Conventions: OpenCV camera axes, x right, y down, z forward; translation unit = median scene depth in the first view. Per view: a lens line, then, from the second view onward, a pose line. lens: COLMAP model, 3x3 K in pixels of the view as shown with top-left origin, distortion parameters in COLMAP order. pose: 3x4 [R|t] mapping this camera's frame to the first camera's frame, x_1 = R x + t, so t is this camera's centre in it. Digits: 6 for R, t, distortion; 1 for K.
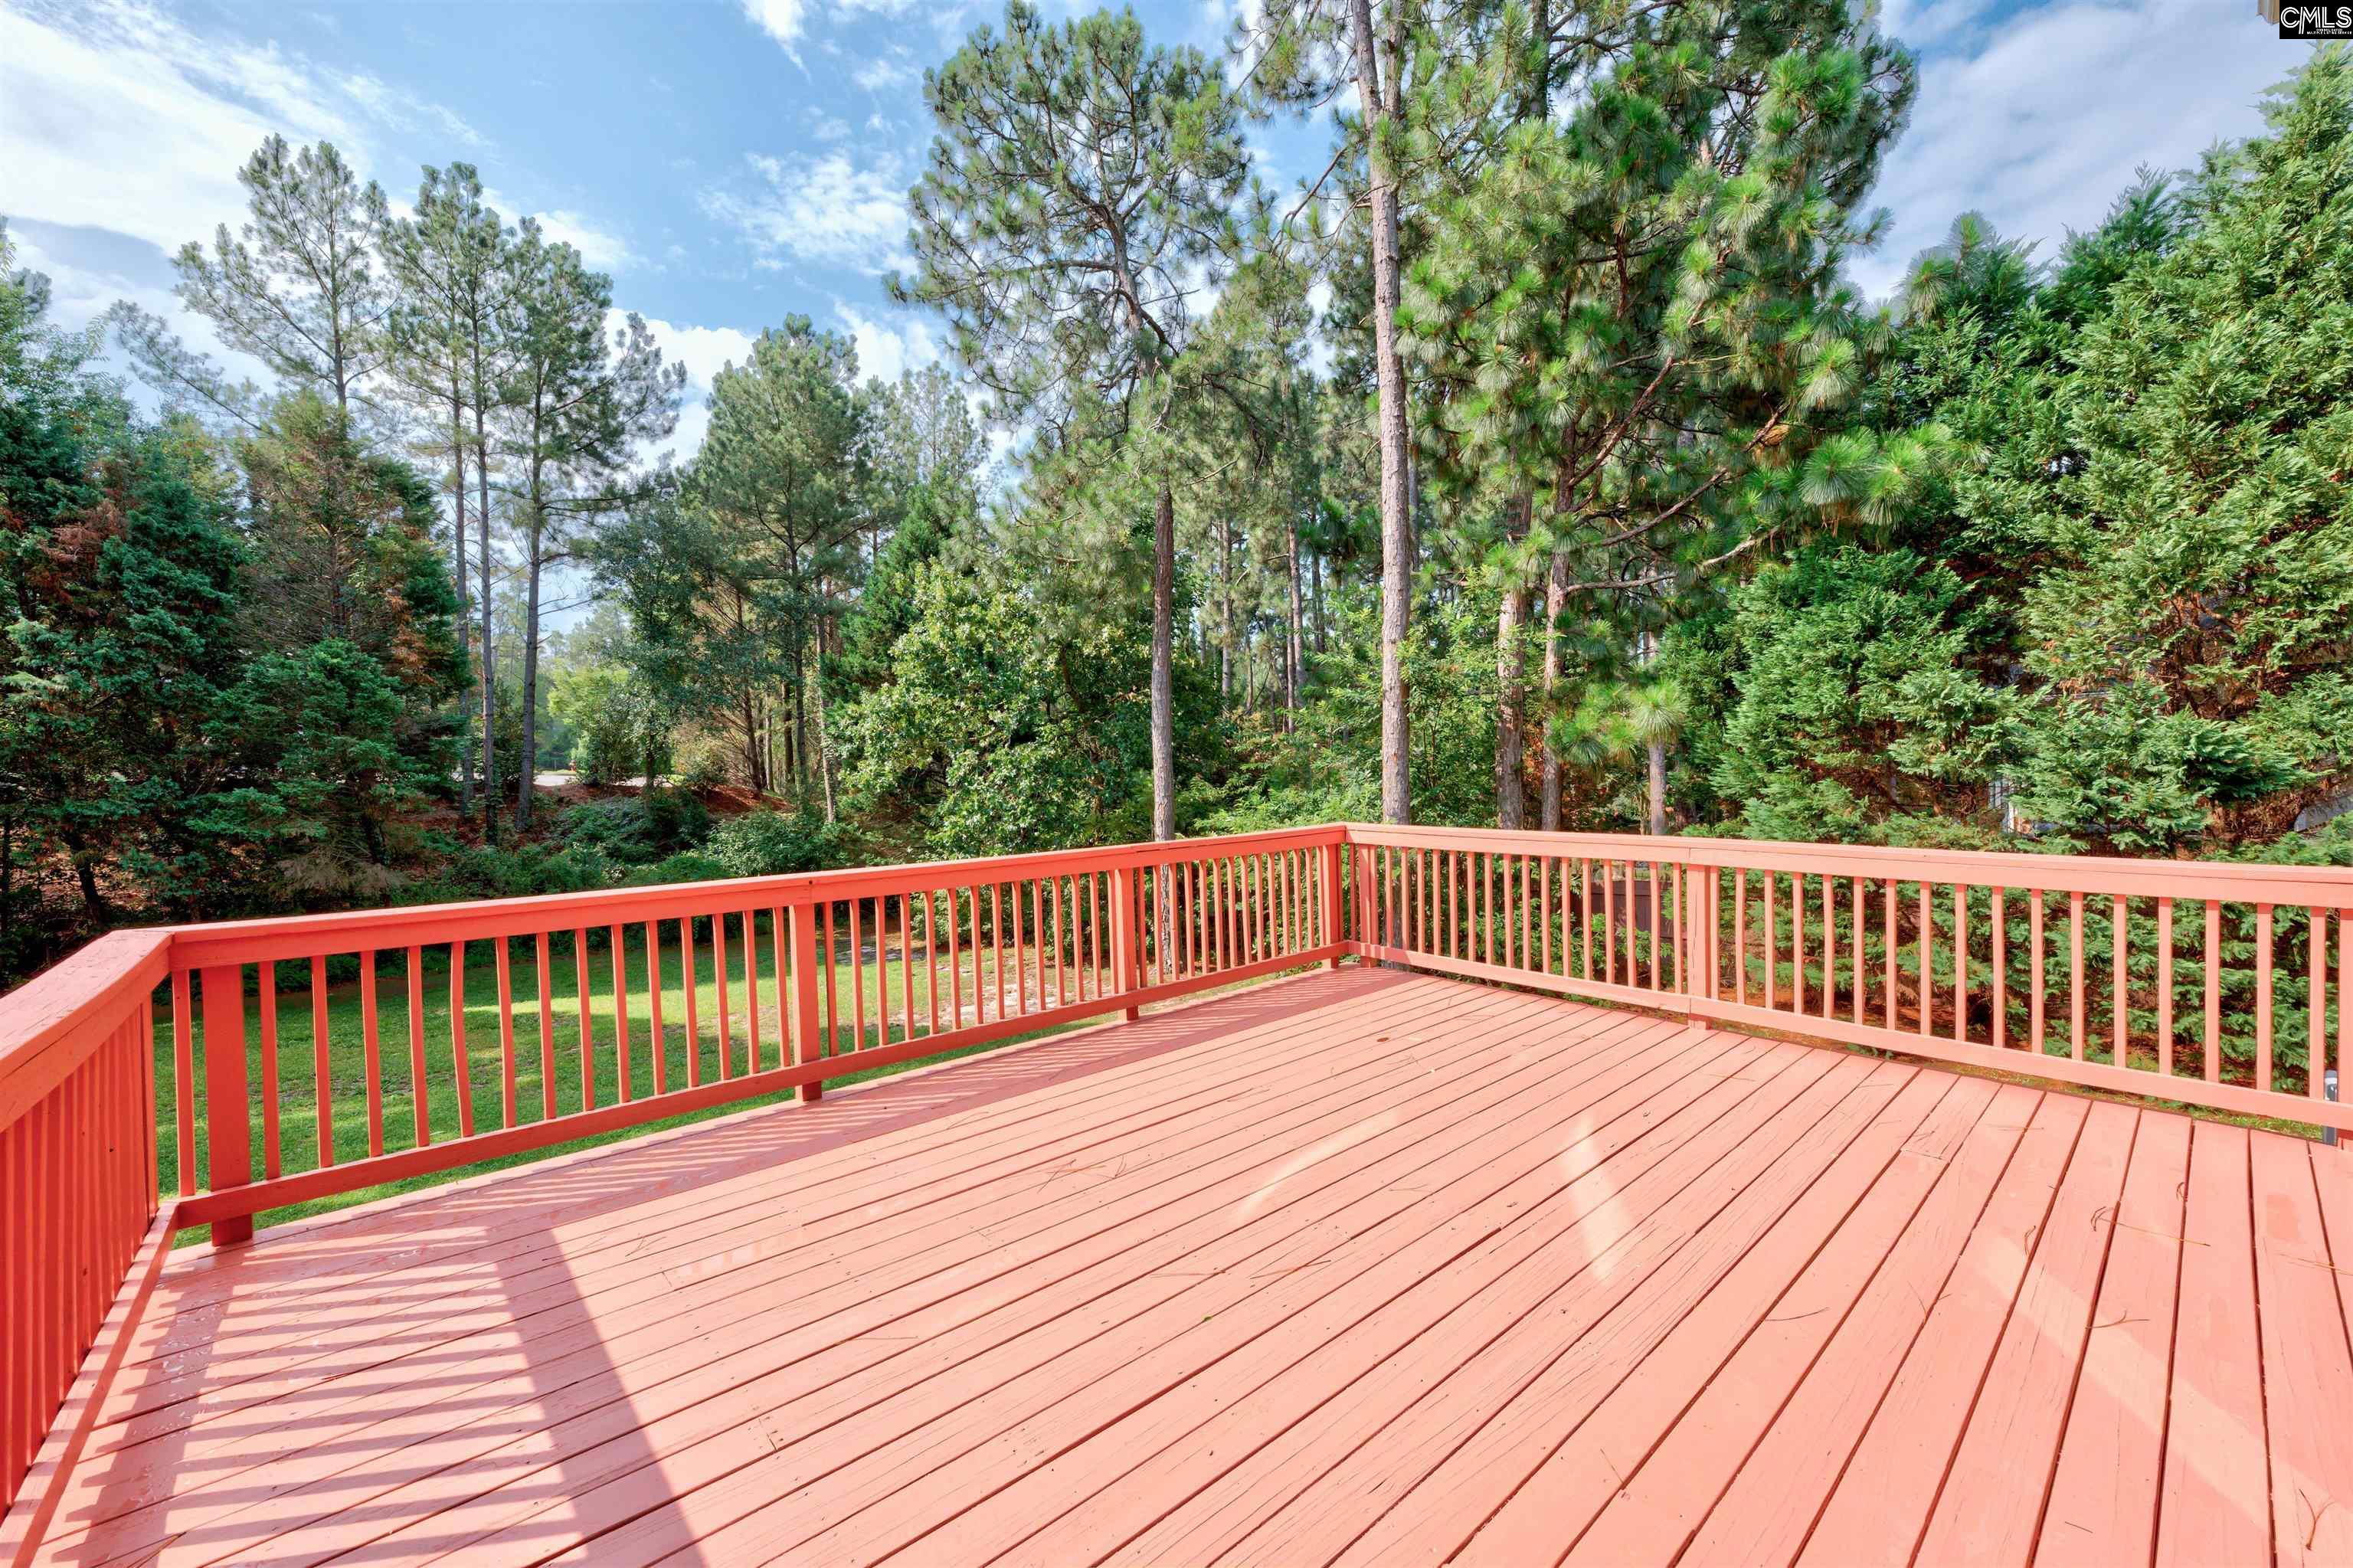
lens RADIAL K [[934.1, 0, 1176.5], [0, 934.1, 784.0], [0, 0, 1]] dist [-0.002447, -0.000022]
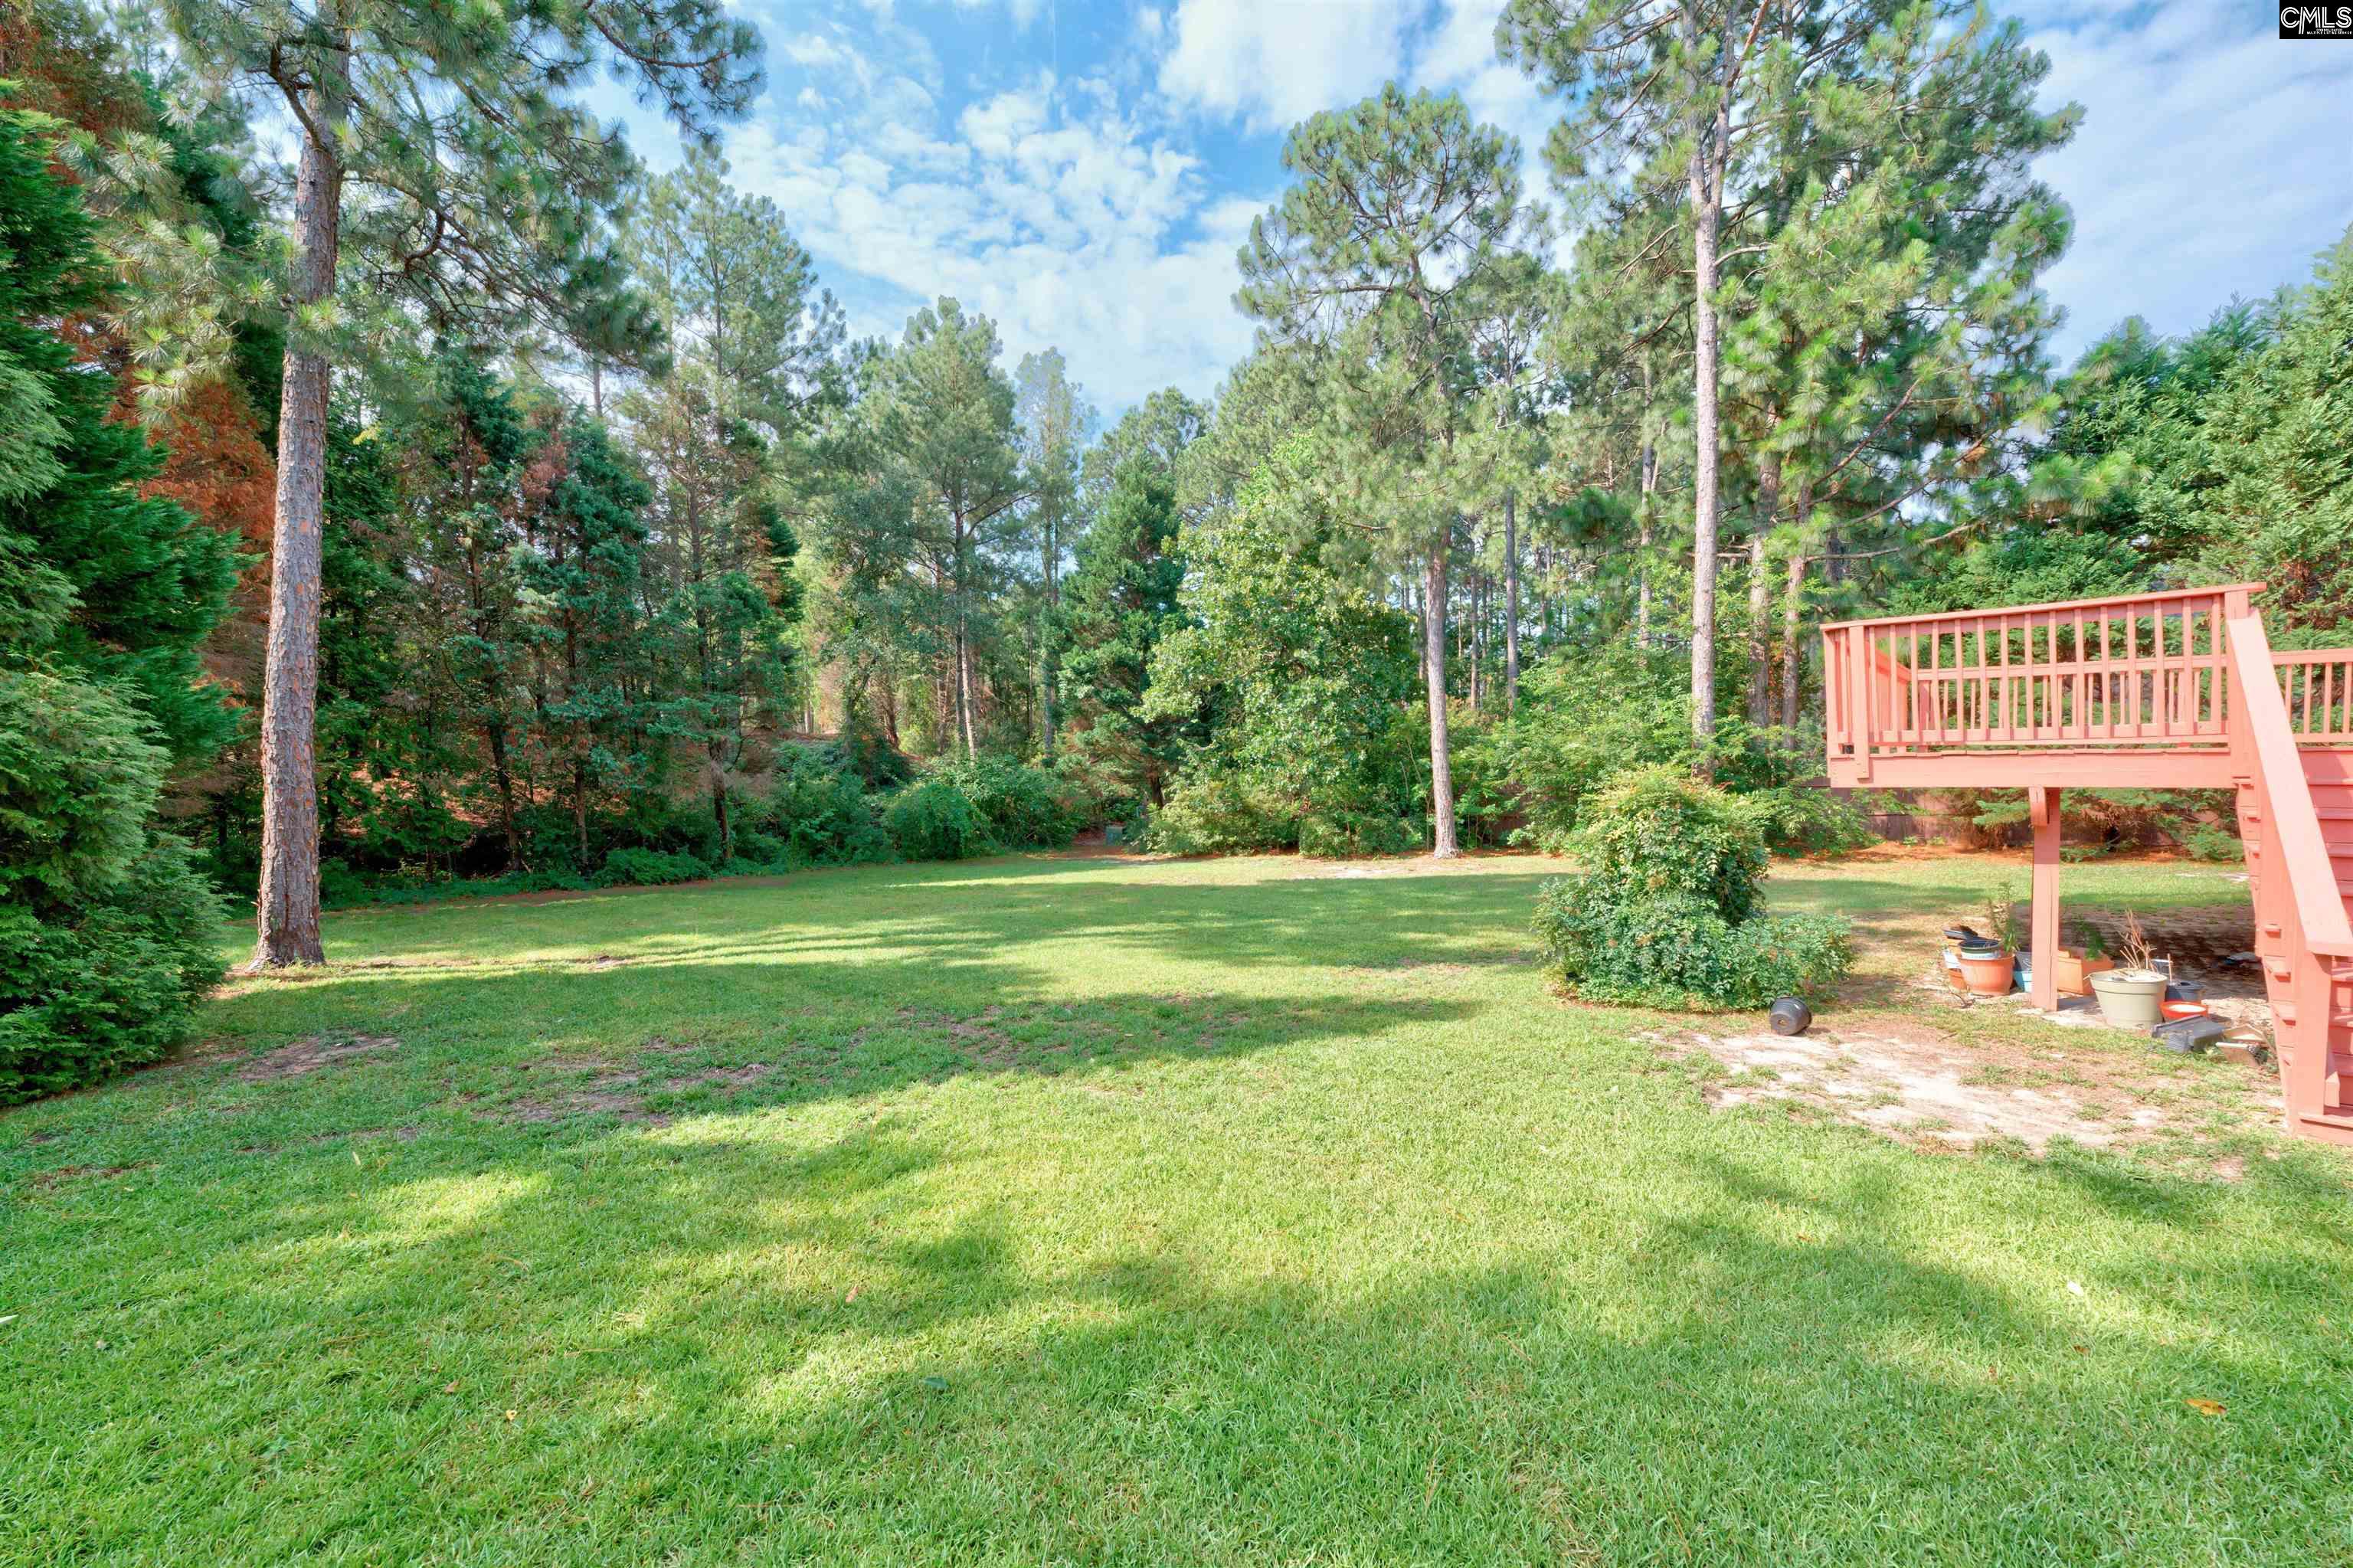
lens RADIAL K [[931.0, 0, 1176.5], [0, 931.0, 784.0], [0, 0, 1]] dist [0.001898, 0.000158]
pose [[0.992820, 0.005448, 0.119491, -0.940945], [-0.006646, 0.999932, 0.009627, 0.164880], [-0.119430, -0.010352, 0.992789, -0.369751]]
